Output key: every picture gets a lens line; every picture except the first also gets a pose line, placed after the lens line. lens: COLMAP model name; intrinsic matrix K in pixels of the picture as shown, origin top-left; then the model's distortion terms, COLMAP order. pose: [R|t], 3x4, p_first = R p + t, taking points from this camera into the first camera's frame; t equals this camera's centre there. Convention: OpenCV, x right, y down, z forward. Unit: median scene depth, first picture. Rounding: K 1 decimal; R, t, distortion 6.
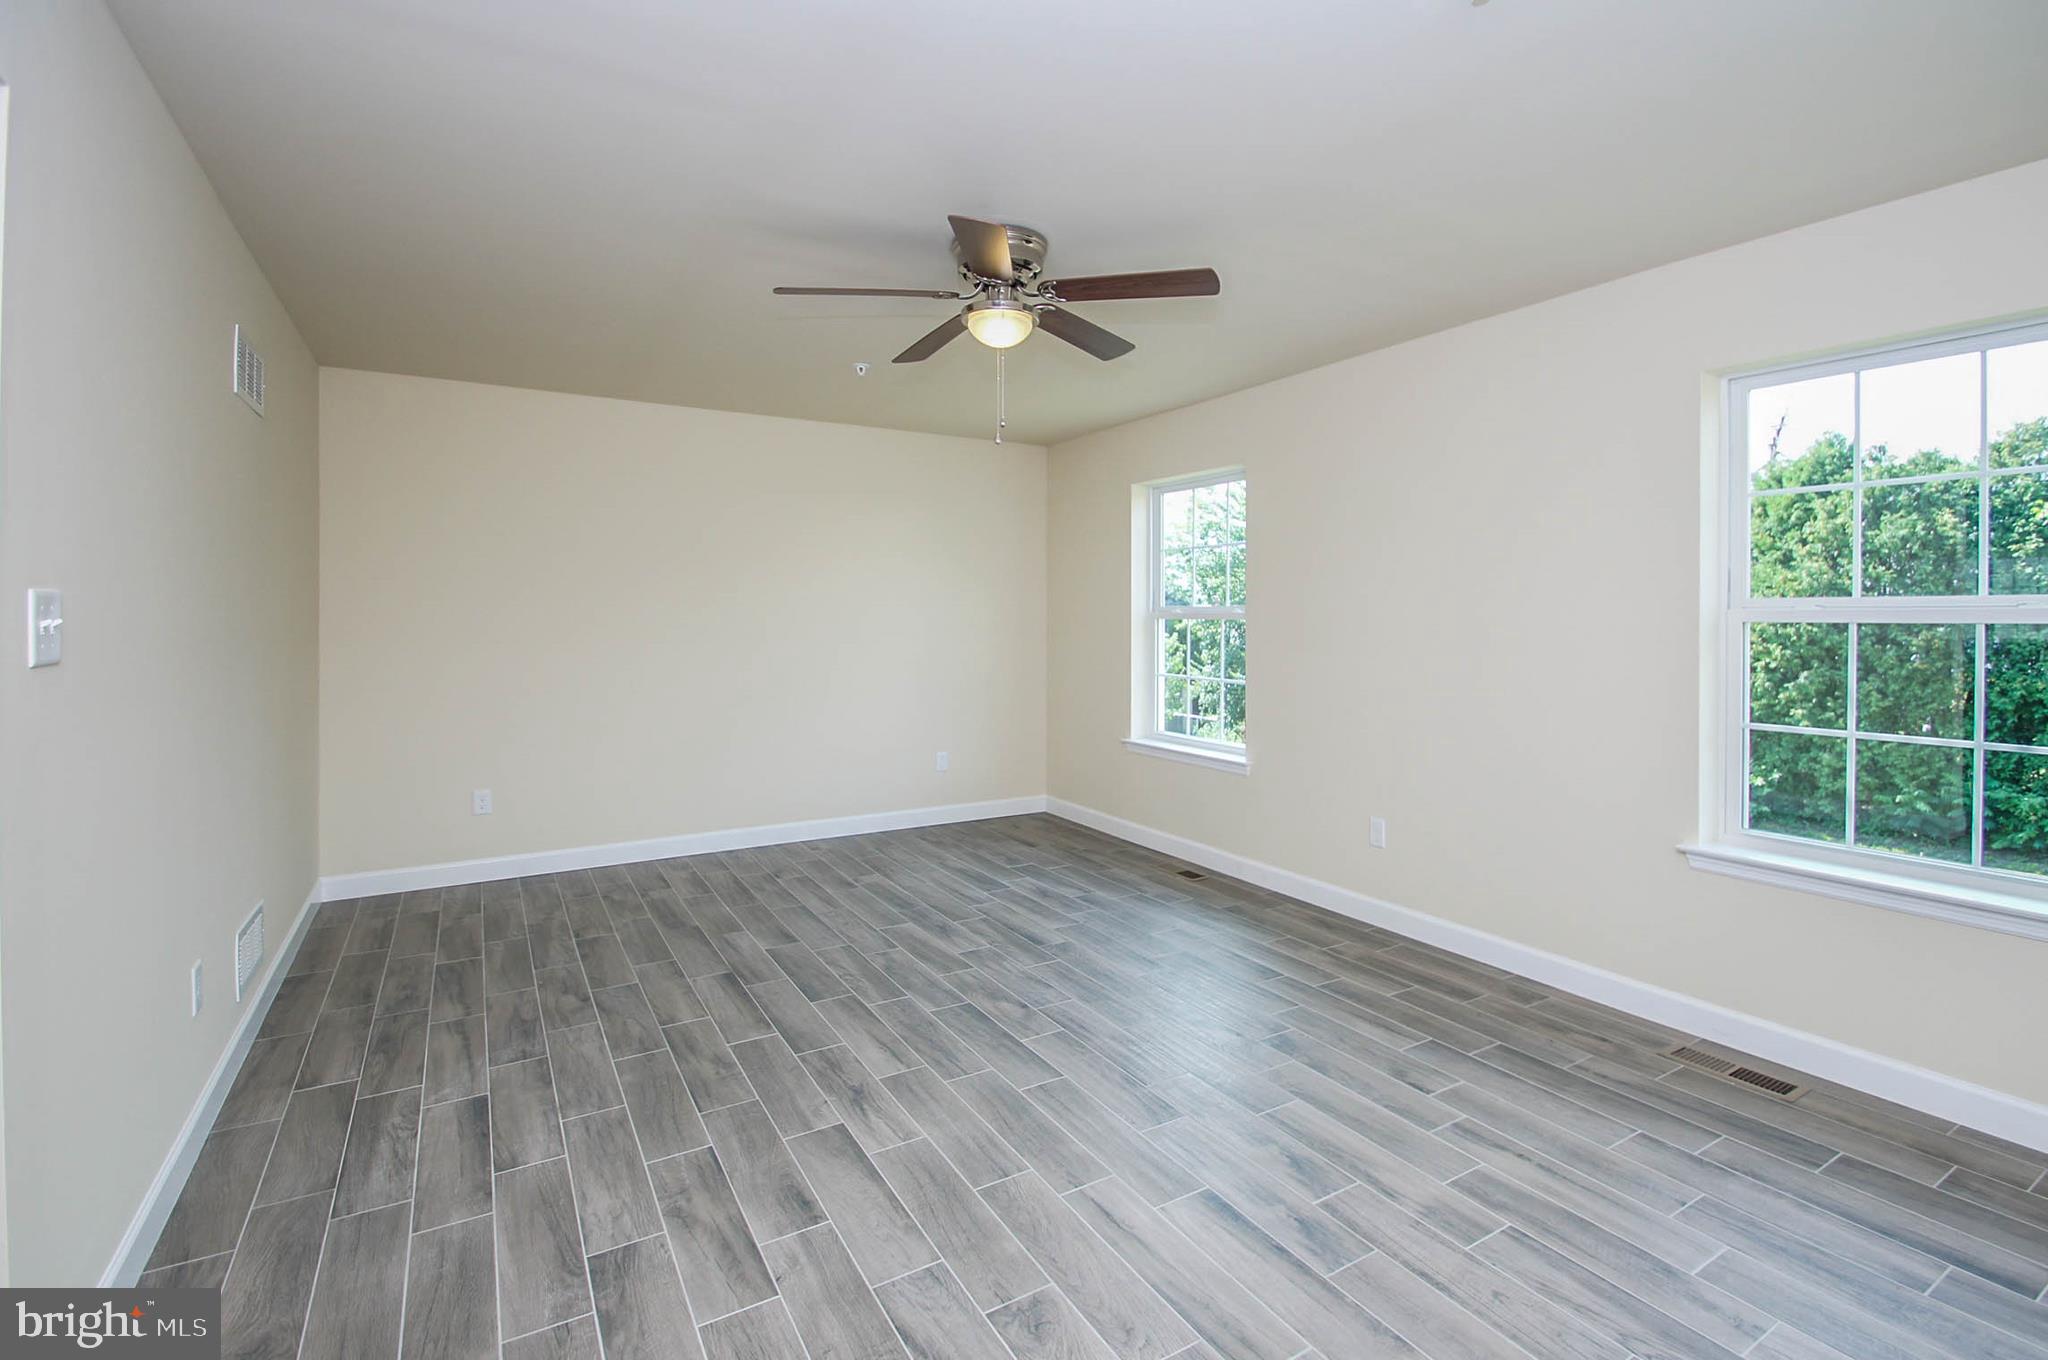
lens RADIAL K [[953.2, 0, 1049.2], [0, 953.2, 665.6], [0, 0, 1]] dist [0.014608, -0.022075]
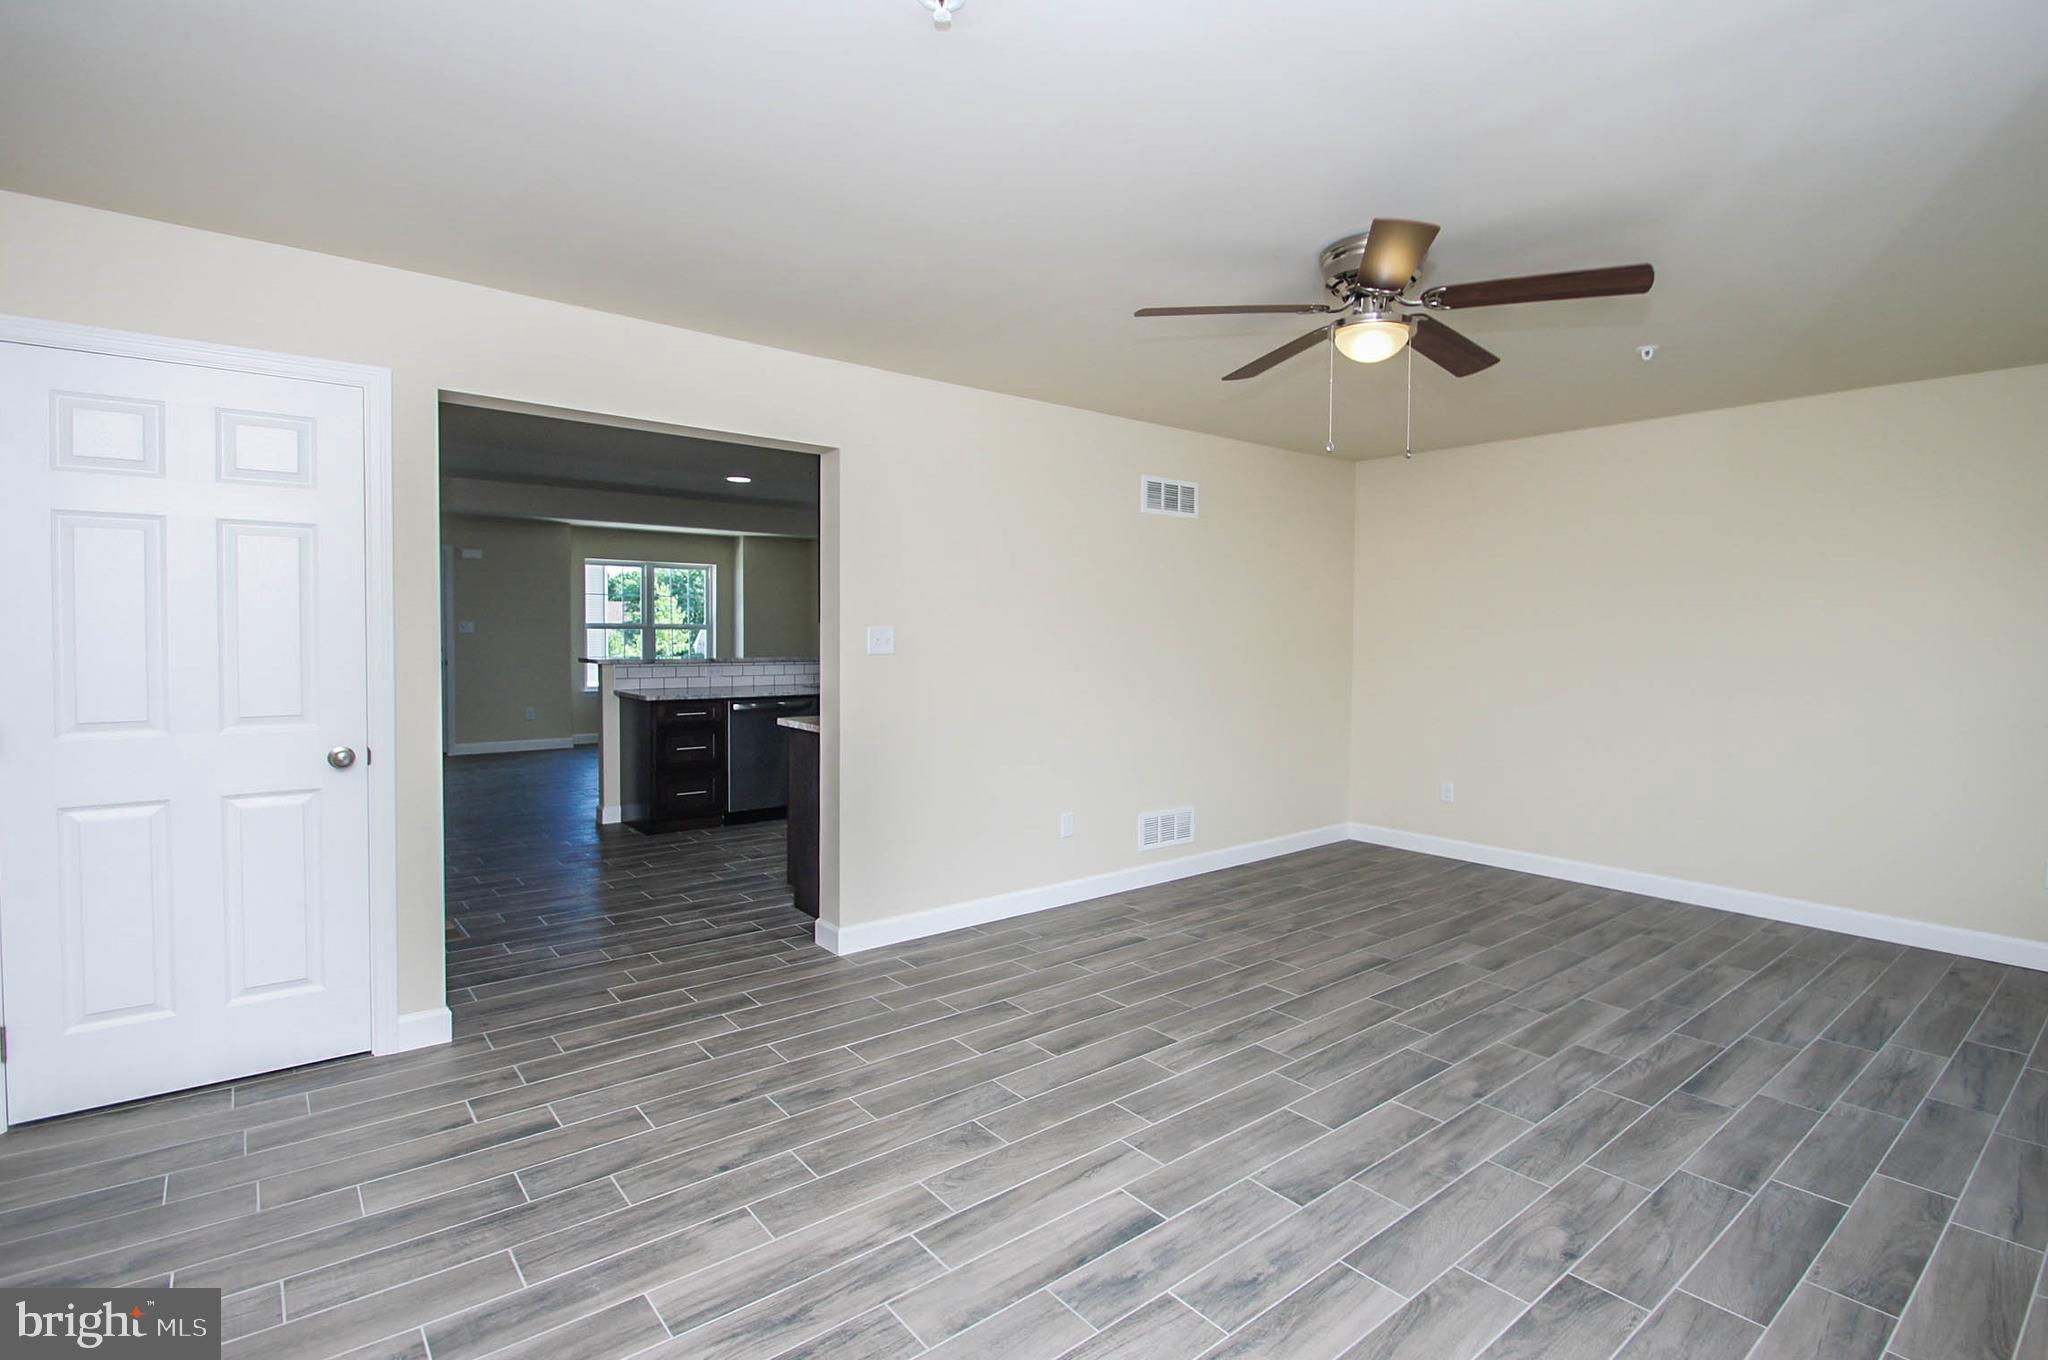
lens RADIAL K [[953.2, 0, 1049.2], [0, 953.2, 665.6], [0, 0, 1]] dist [0.014608, -0.022075]
pose [[0.147080, 0.036678, -0.988444, 0.809972], [-0.058829, 0.997868, 0.028274, -0.024798], [0.987374, 0.053990, 0.148924, 0.528500]]
